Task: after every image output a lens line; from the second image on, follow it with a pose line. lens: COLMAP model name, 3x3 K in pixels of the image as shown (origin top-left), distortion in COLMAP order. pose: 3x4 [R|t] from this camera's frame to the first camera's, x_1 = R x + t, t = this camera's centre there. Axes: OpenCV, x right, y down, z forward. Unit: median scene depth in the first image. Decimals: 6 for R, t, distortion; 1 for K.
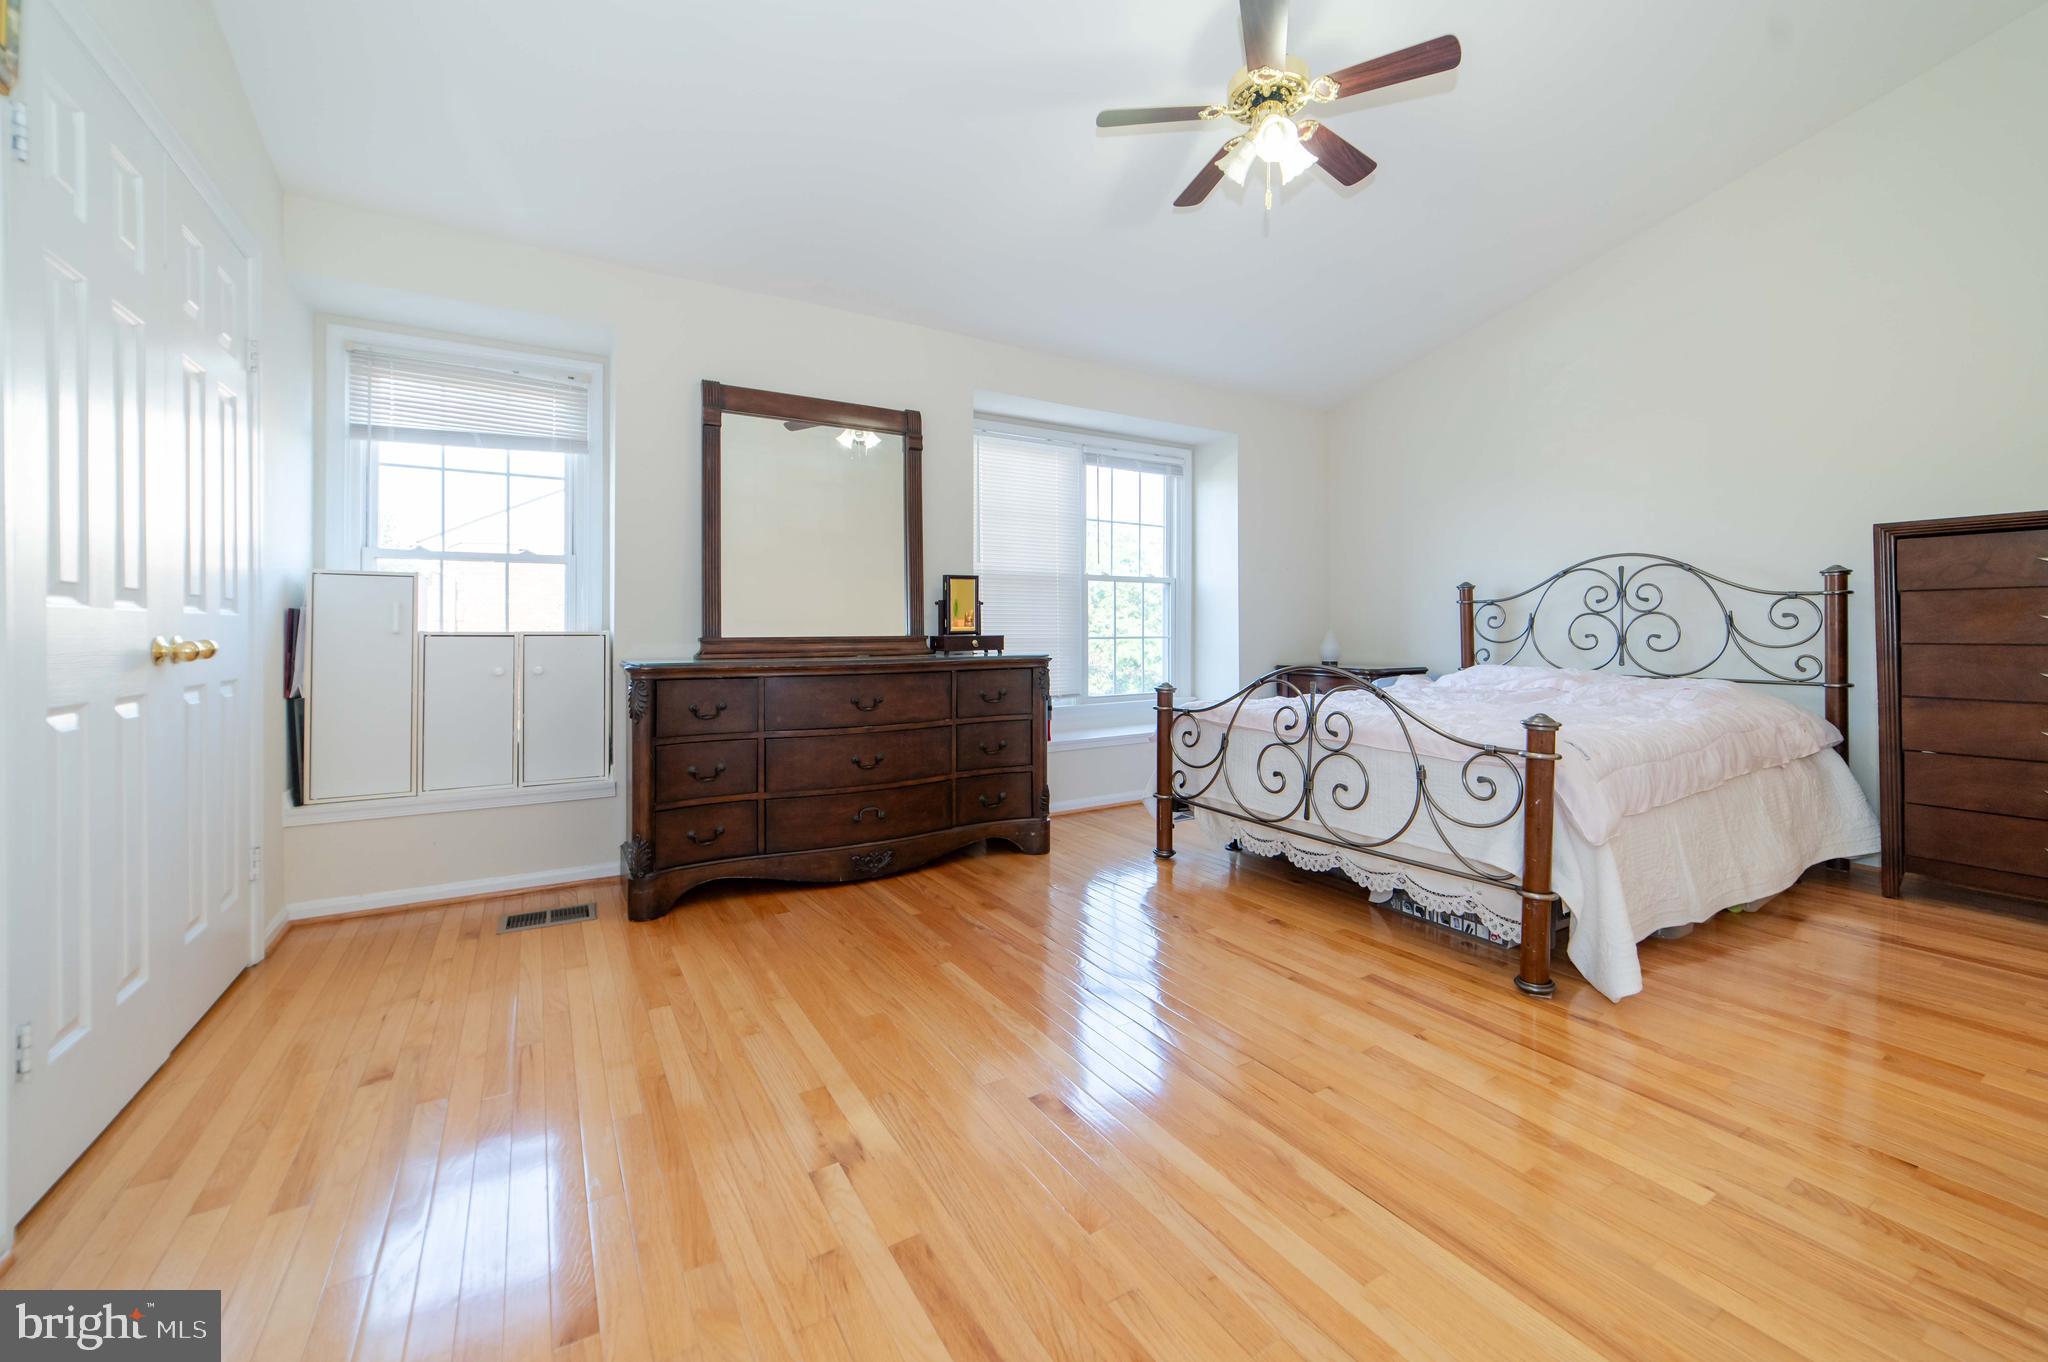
lens RADIAL K [[814.4, 0, 1026.5], [0, 814.4, 630.3], [0, 0, 1]] dist [-0.001339, 0.000440]
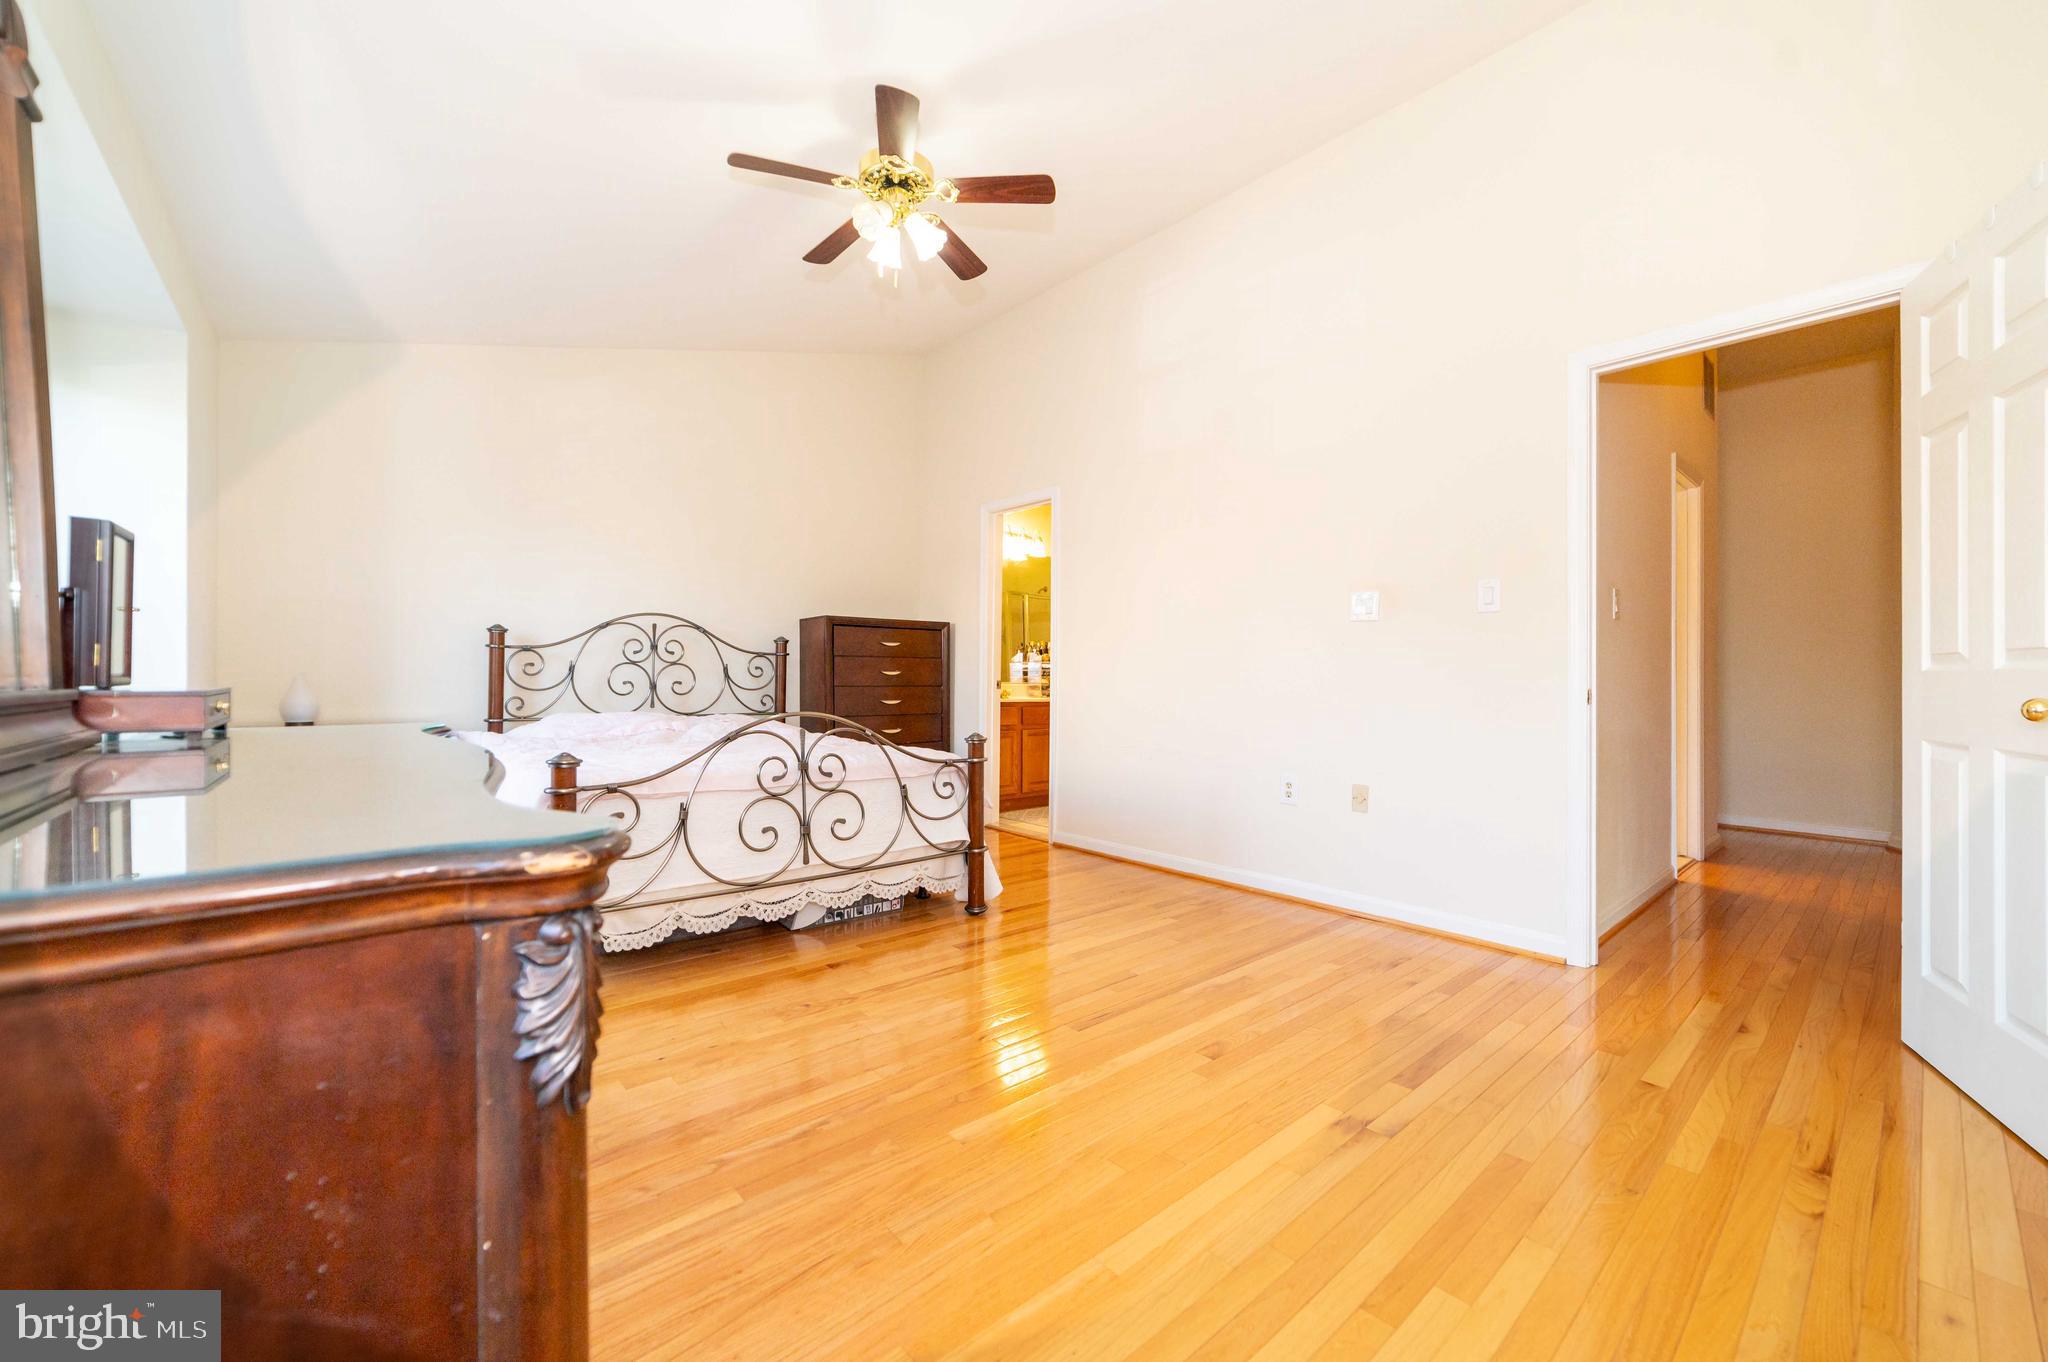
lens RADIAL K [[797.8, 0, 1029.5], [0, 797.8, 674.9], [0, 0, 1]] dist [-0.015365, 0.000021]
pose [[-0.163028, 0.004462, 0.986611, -0.651241], [-0.002737, 0.999984, -0.004975, -0.000105], [-0.986618, -0.003511, -0.163014, 0.841673]]
